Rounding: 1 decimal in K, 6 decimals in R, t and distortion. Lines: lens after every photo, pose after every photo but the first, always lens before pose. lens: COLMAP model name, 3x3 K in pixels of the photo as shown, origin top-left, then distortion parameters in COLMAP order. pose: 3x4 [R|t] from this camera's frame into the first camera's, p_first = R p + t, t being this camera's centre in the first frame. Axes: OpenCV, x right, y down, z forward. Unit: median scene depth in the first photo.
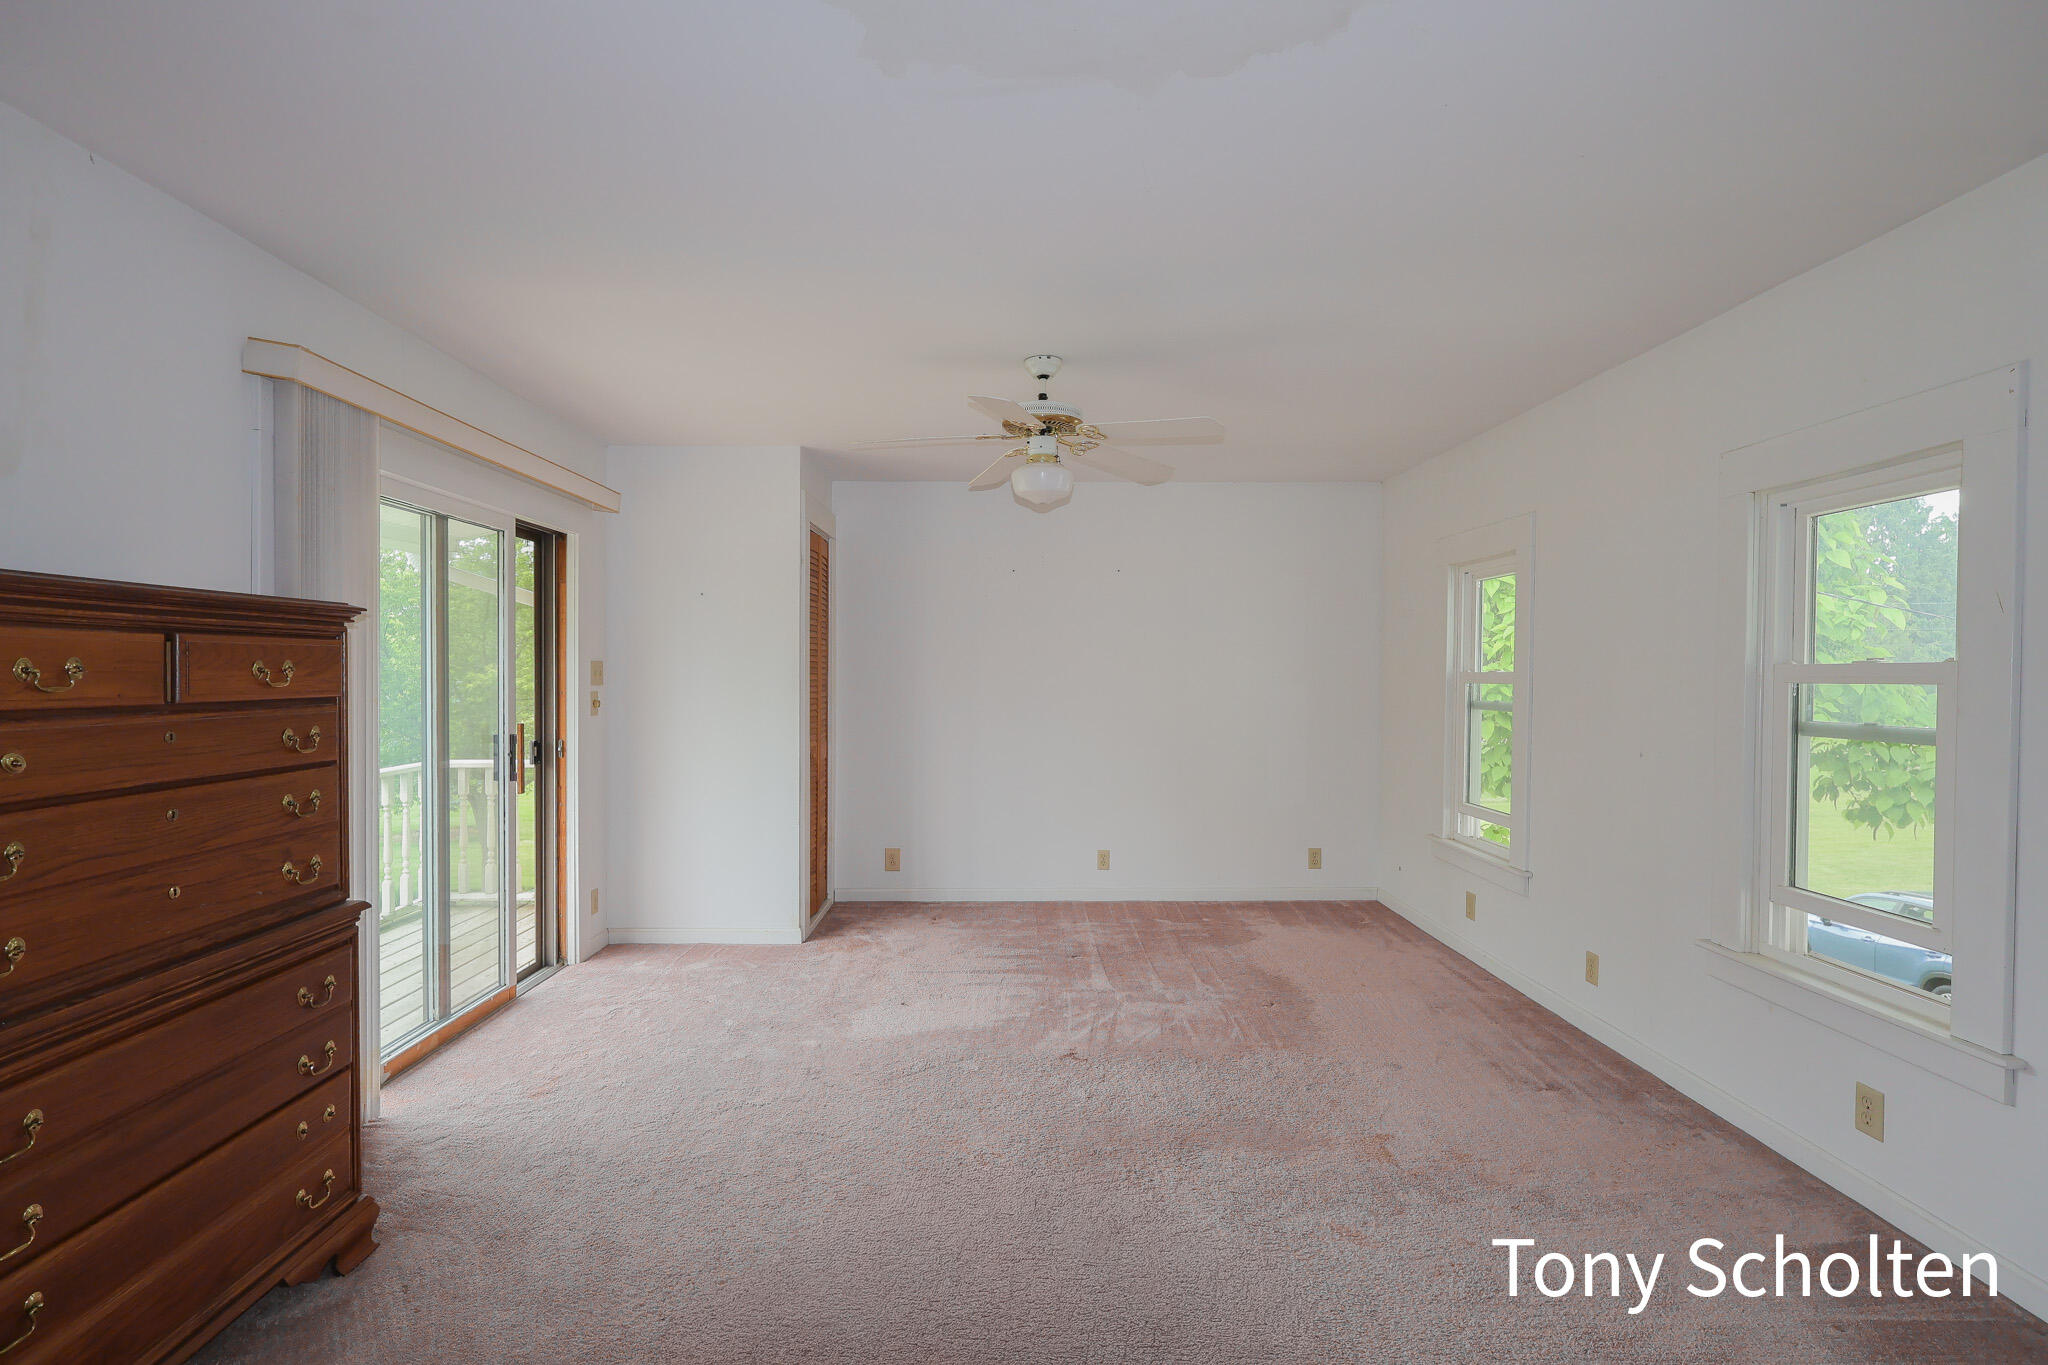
lens RADIAL K [[952.5, 0, 1024.0], [0, 952.5, 682.5], [0, 0, 1]] dist [-0.000493, -0.000093]
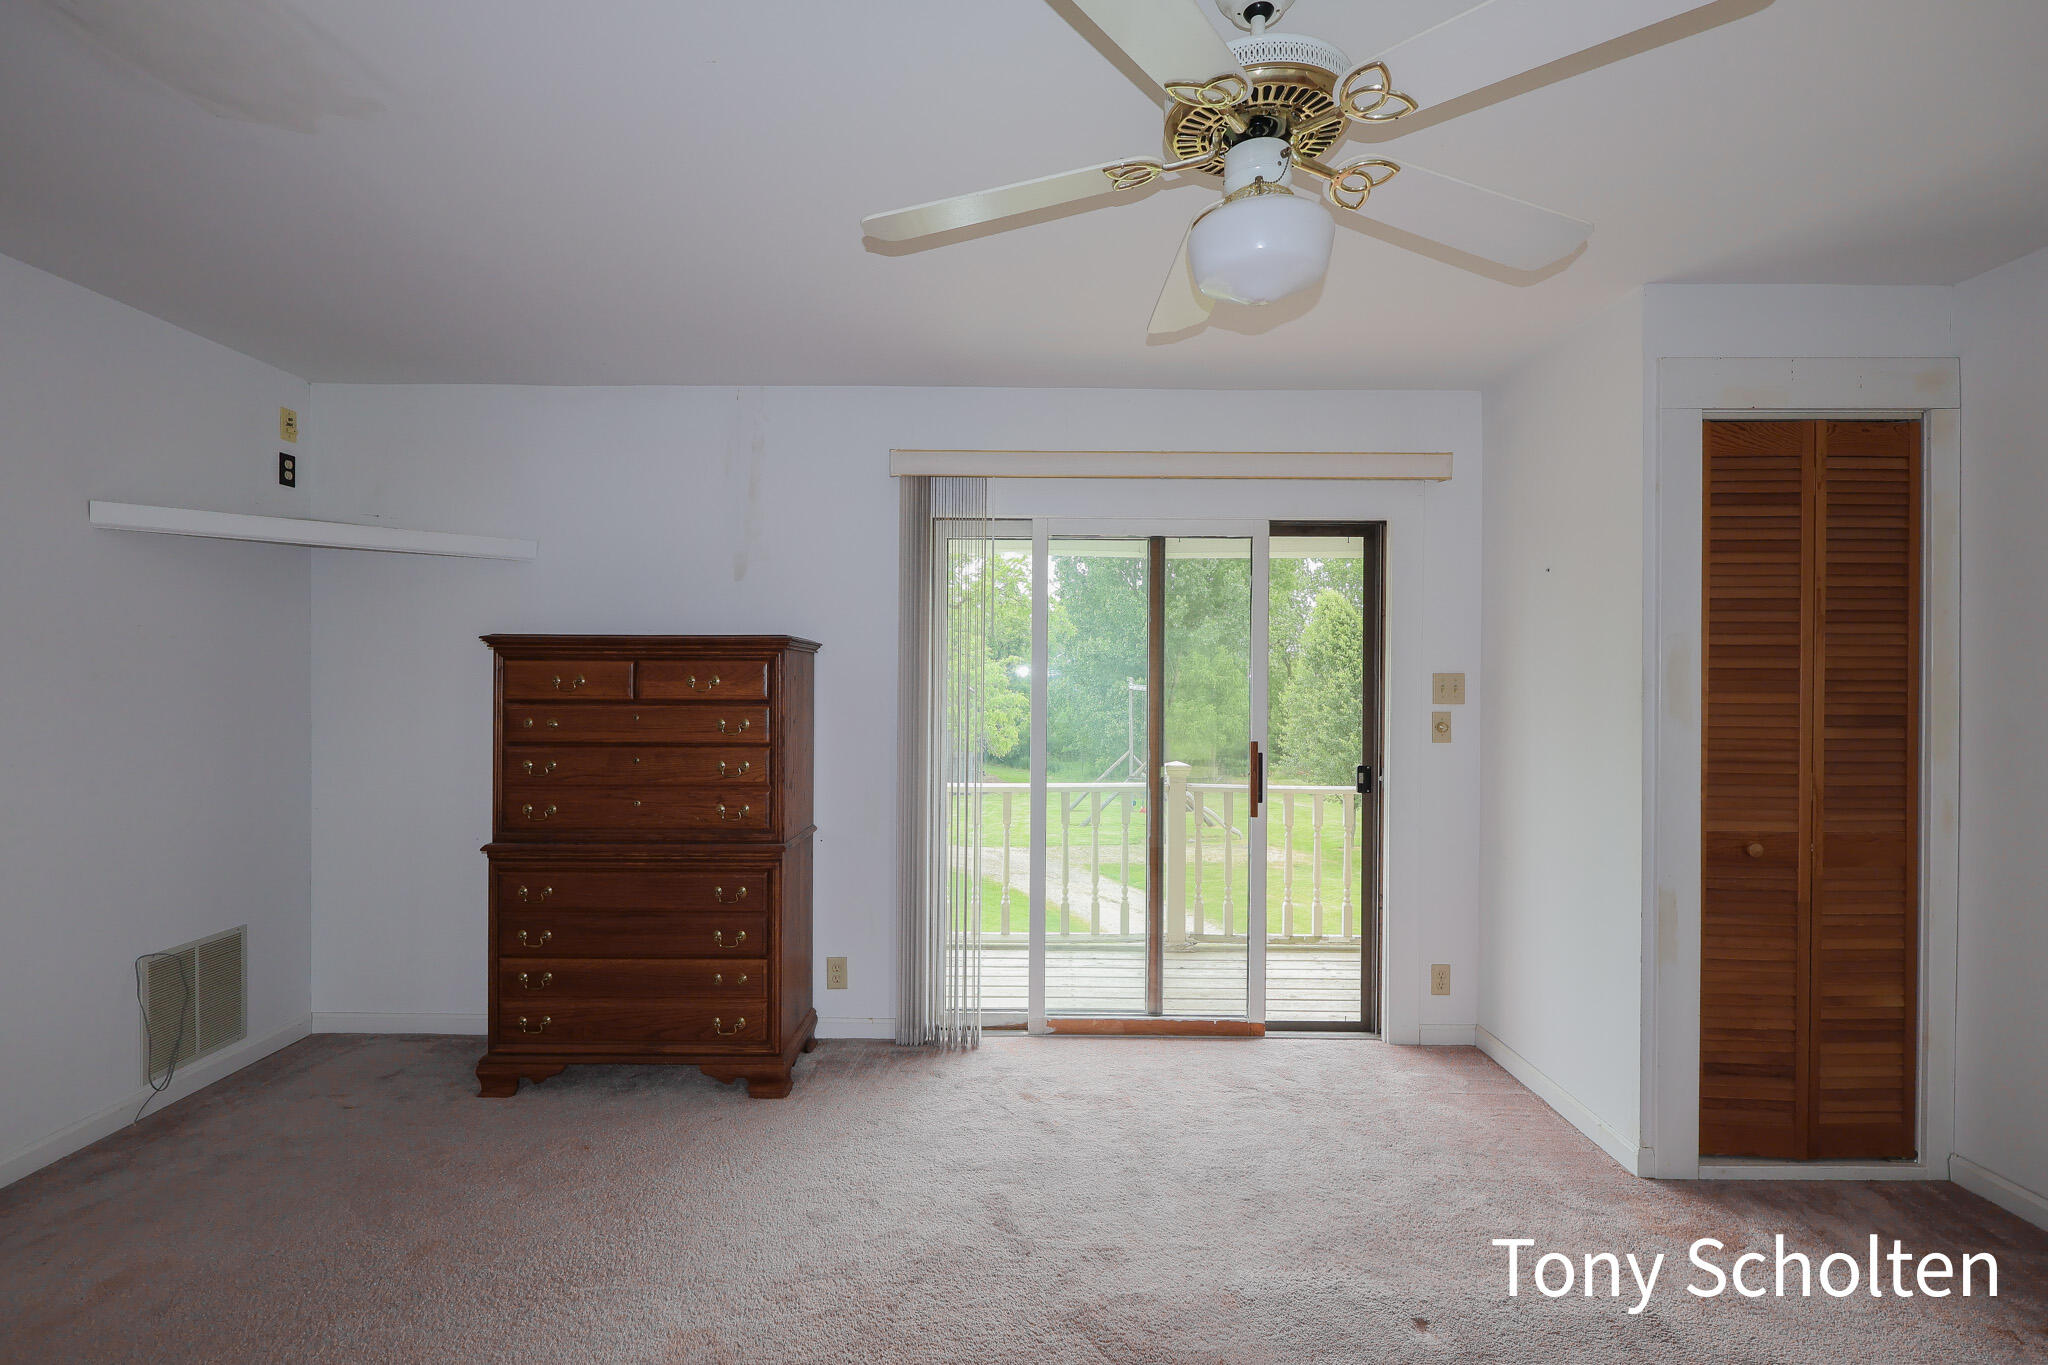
lens RADIAL K [[952.5, 0, 1024.0], [0, 952.5, 682.5], [0, 0, 1]] dist [-0.000493, -0.000093]
pose [[-0.023873, -0.003444, -0.999709, 0.483215], [-0.017217, 0.999847, -0.003034, -0.009304], [0.999567, 0.017140, -0.023929, 0.948689]]
